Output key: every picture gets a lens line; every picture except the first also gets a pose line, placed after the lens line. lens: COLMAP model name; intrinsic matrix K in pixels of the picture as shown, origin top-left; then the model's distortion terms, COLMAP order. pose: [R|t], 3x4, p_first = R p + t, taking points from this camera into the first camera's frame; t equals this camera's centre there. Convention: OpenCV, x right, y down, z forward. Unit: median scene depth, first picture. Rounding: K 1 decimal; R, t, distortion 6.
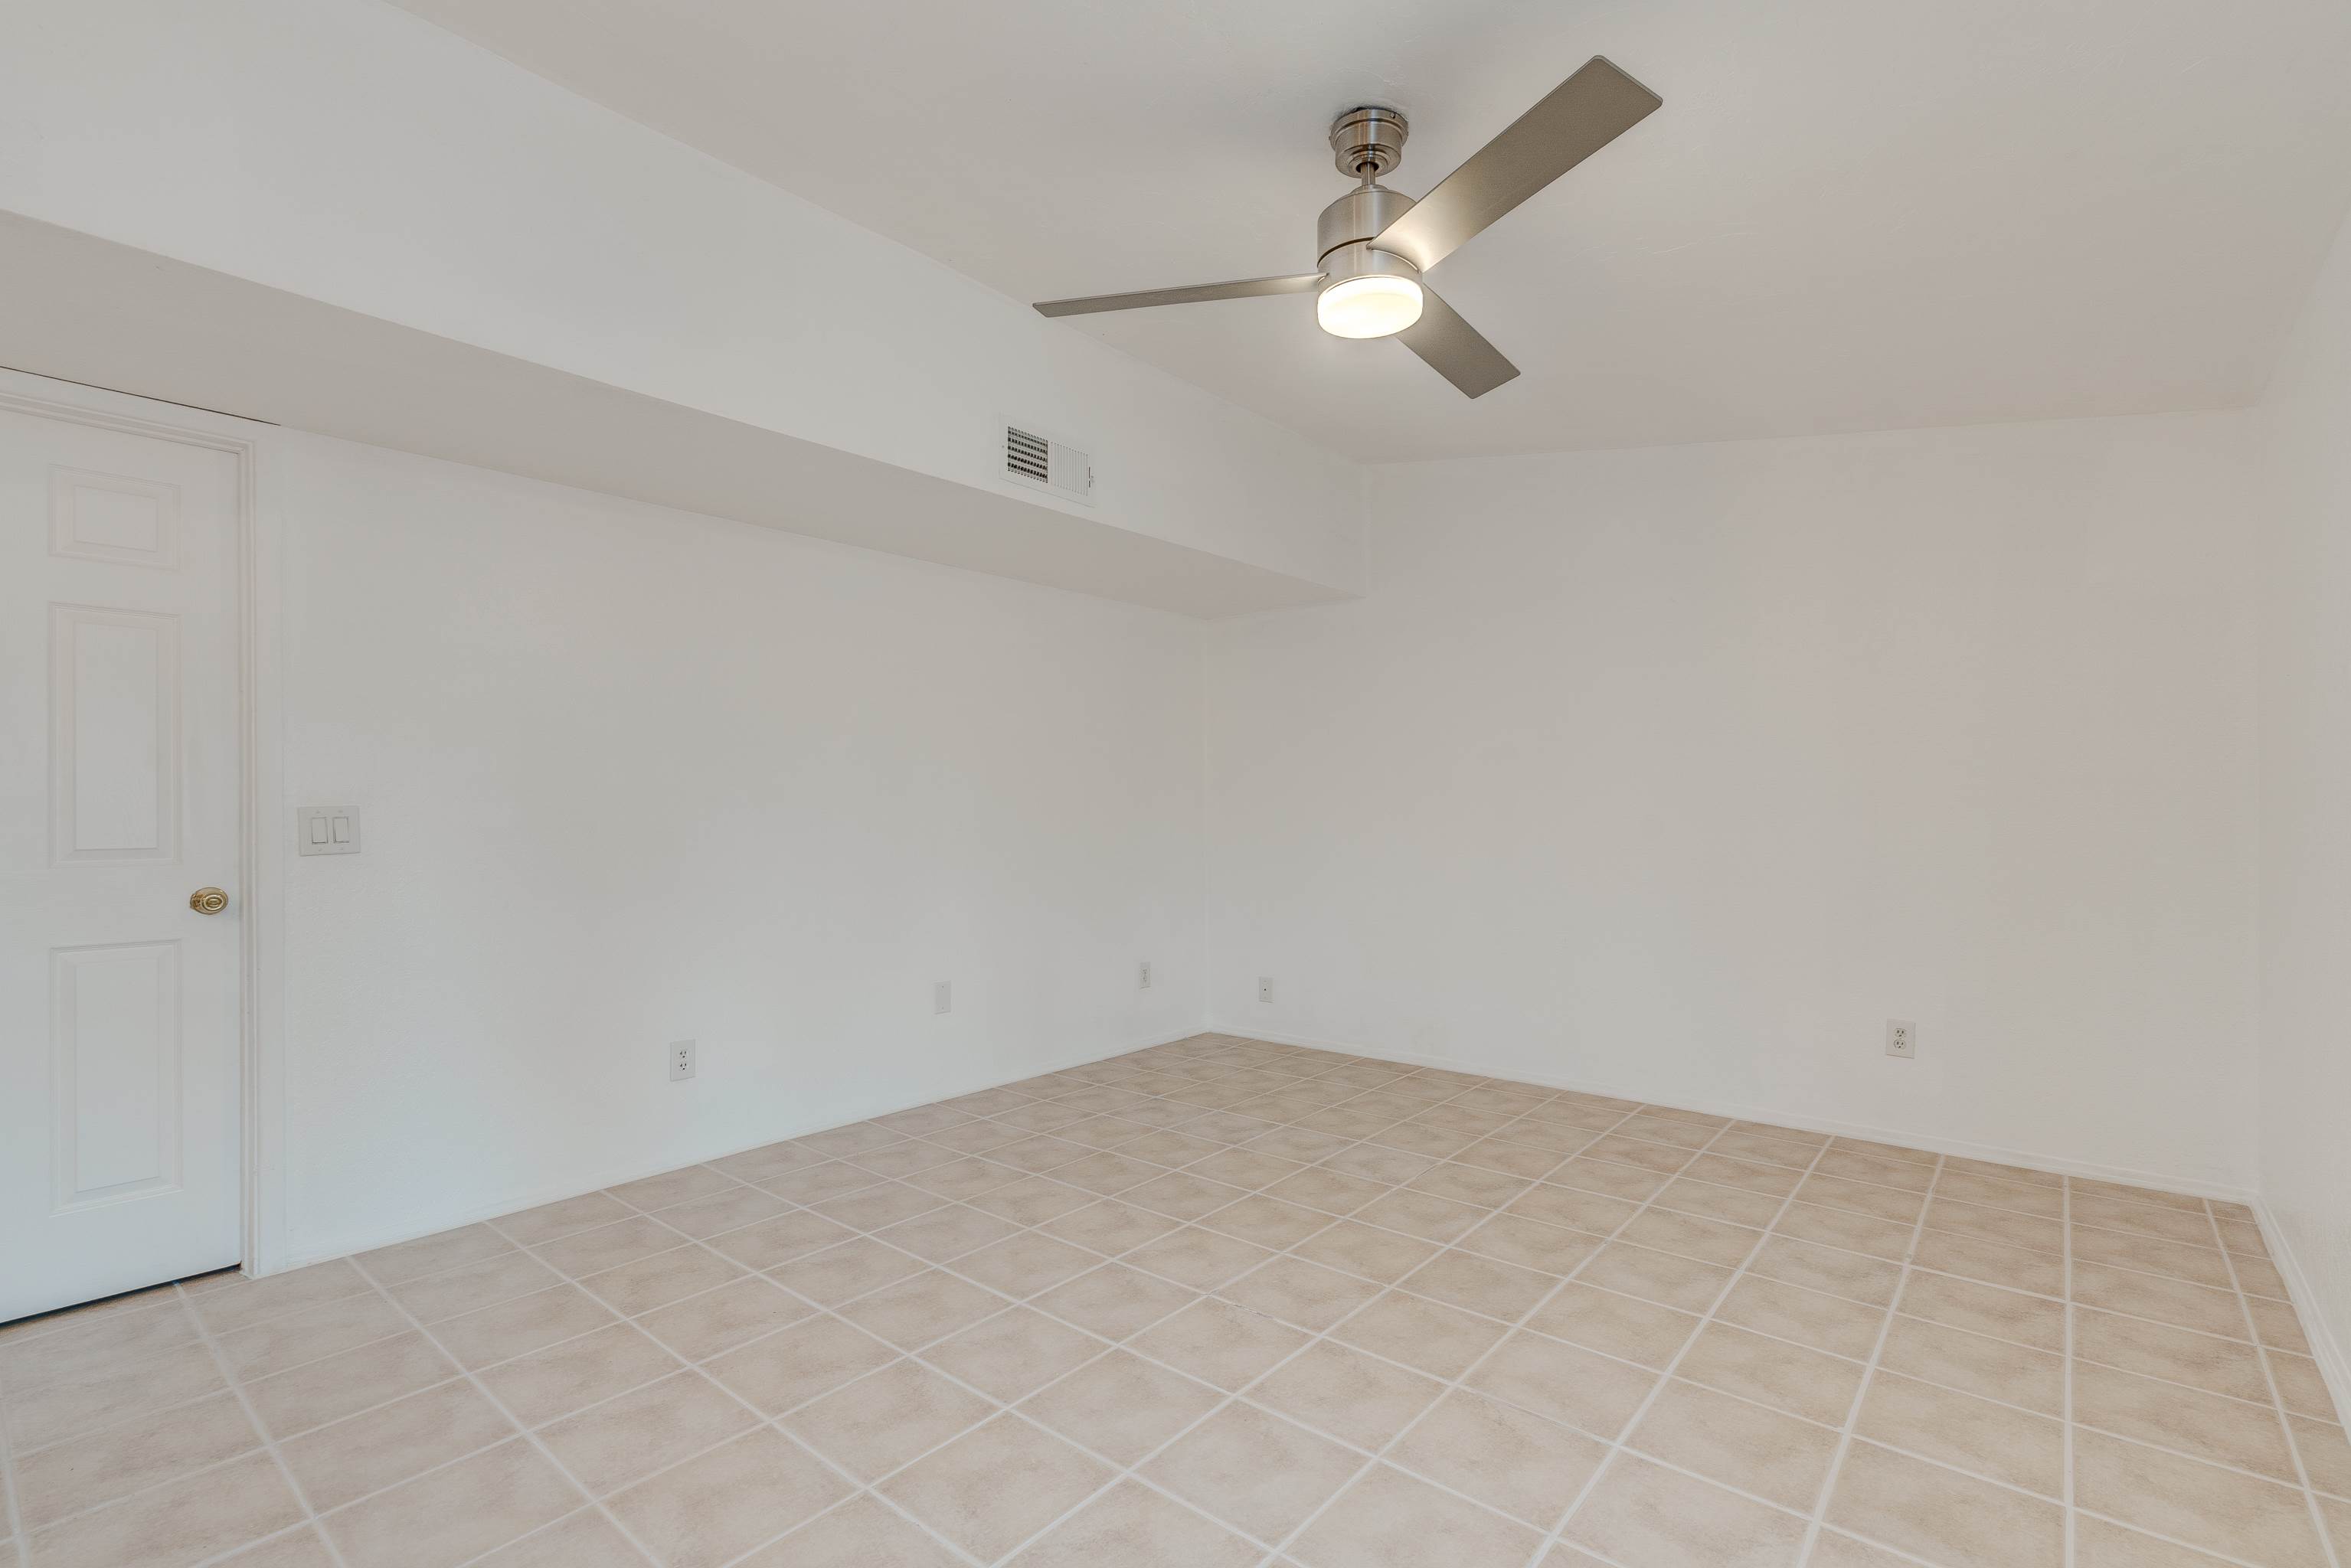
lens RADIAL K [[1067.1, 0, 1161.1], [0, 1067.1, 799.0], [0, 0, 1]] dist [-0.006405, 0.000770]
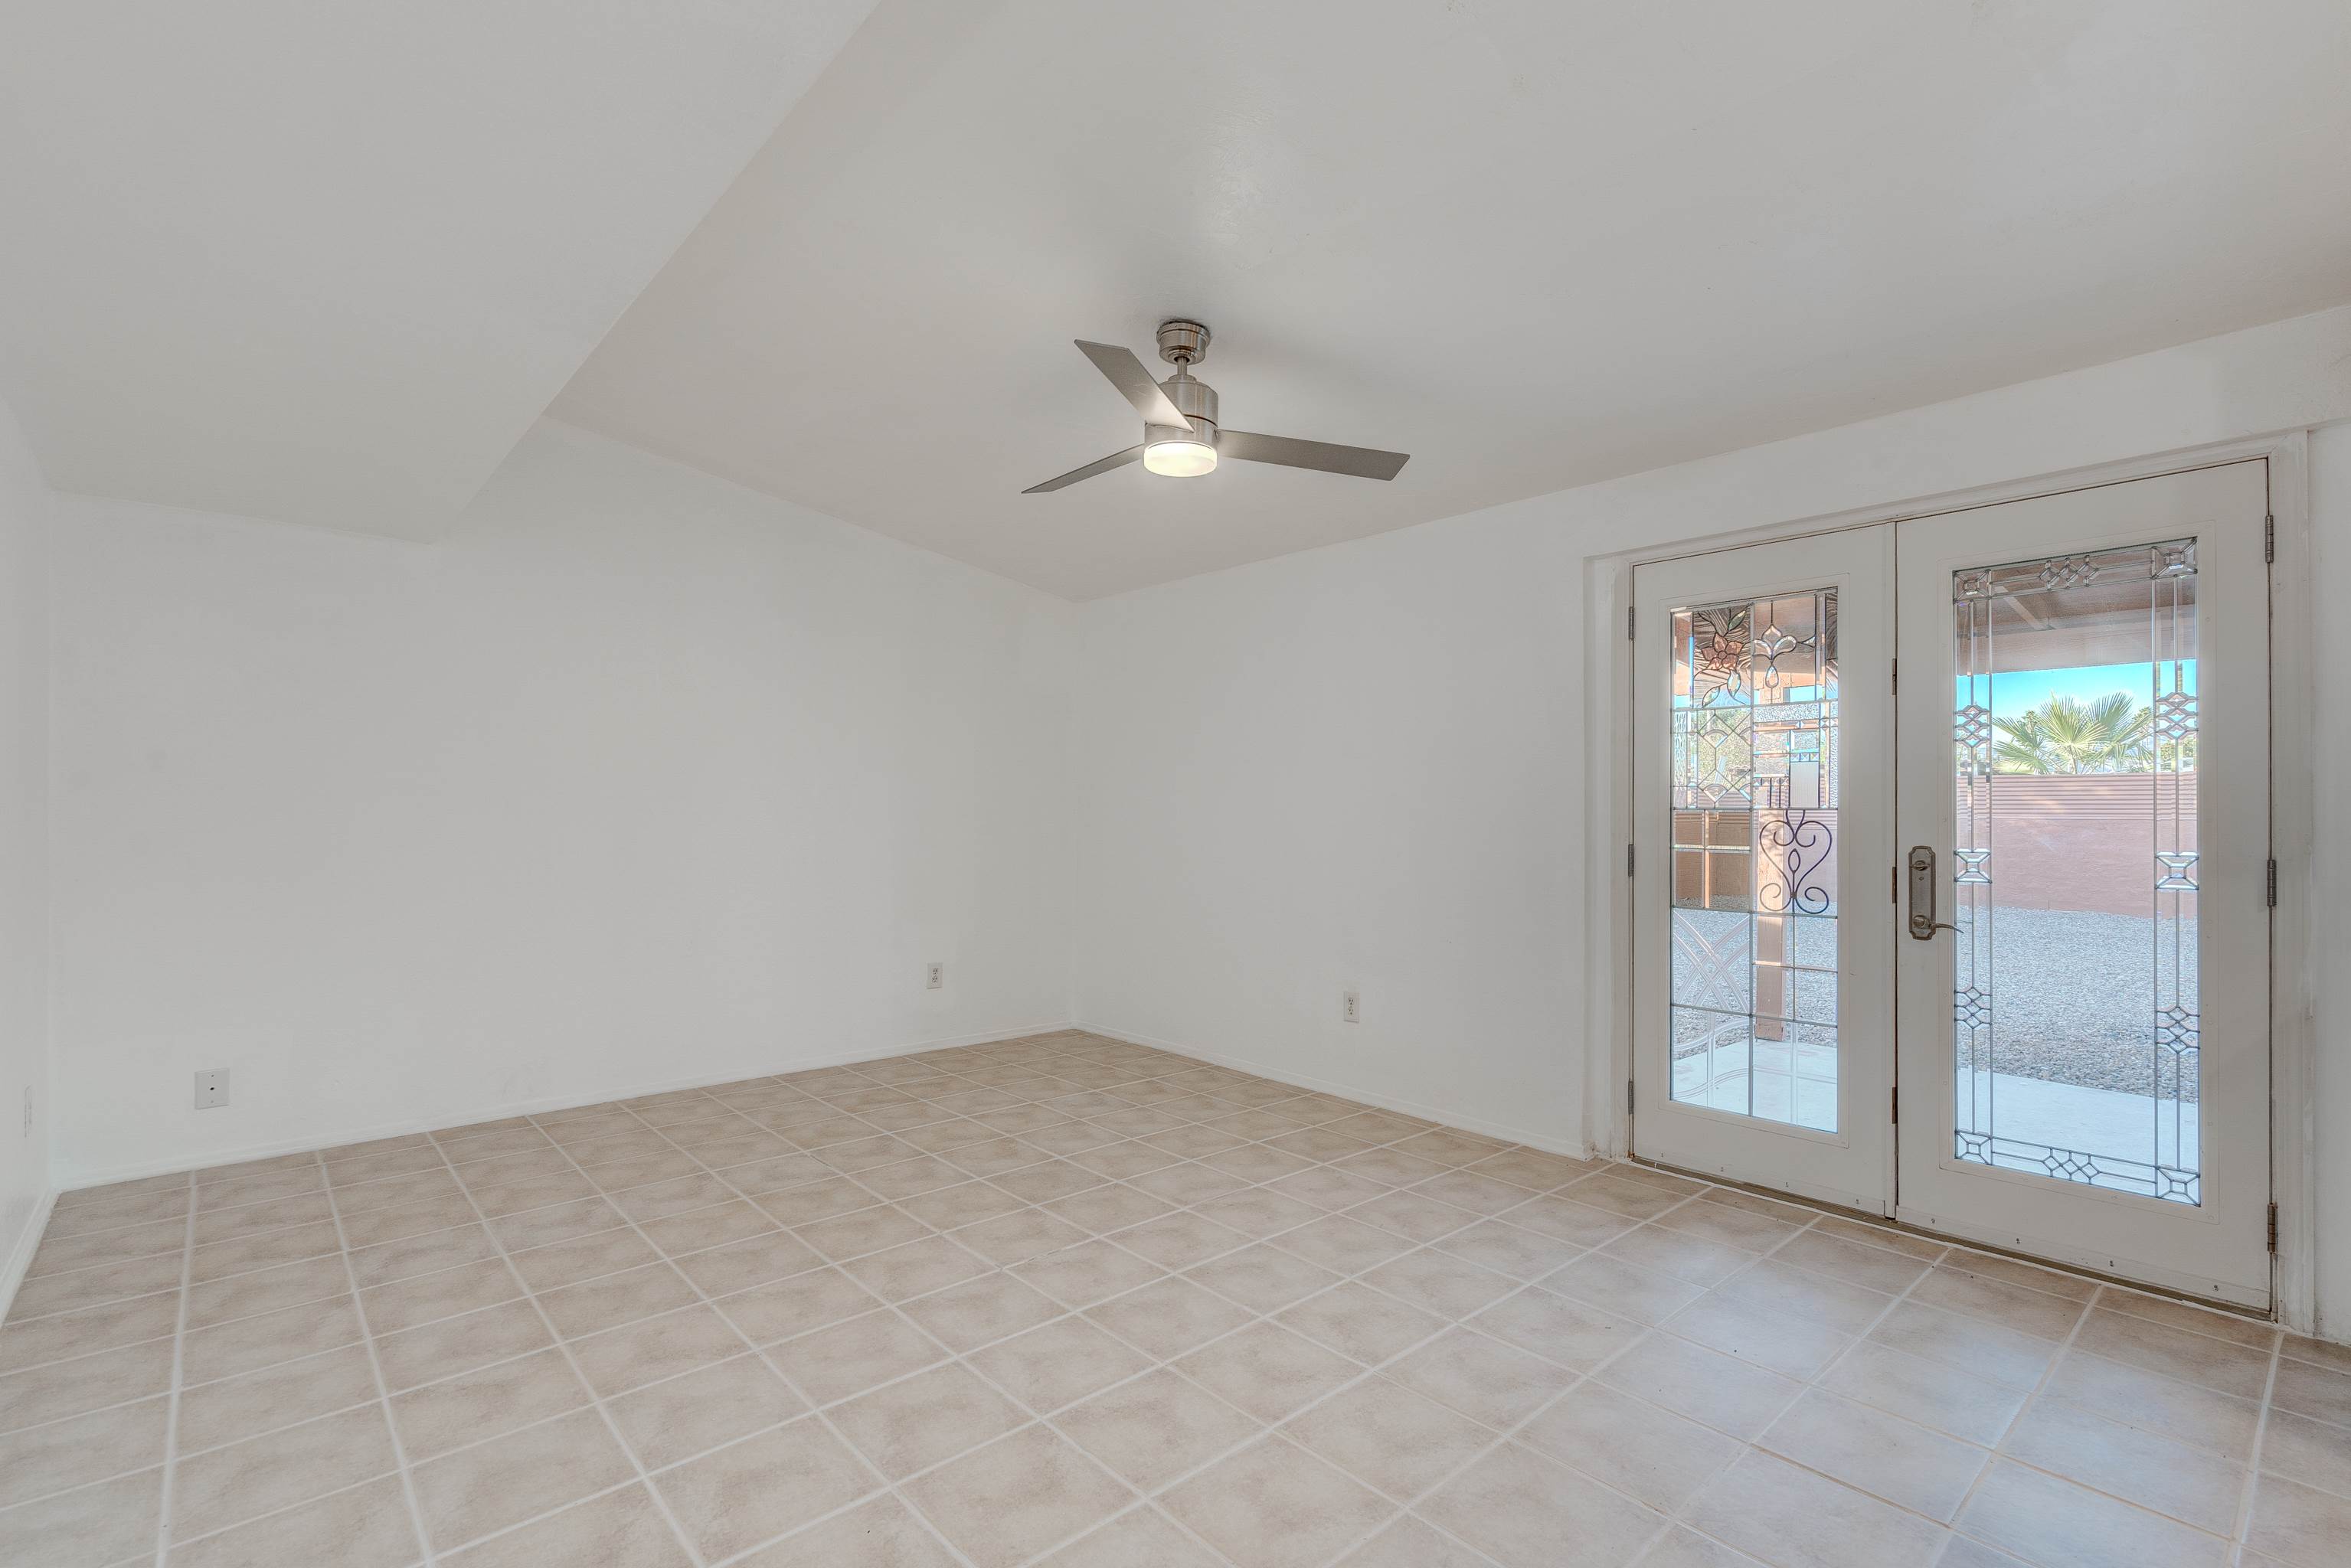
lens RADIAL K [[1073.8, 0, 1180.4], [0, 1073.8, 787.2], [0, 0, 1]] dist [-0.005264, 0.000376]
pose [[0.129445, 0.028827, 0.991167, -0.839793], [-0.014052, 0.999530, -0.027235, 0.004816], [-0.991487, -0.010403, 0.129790, 0.565128]]
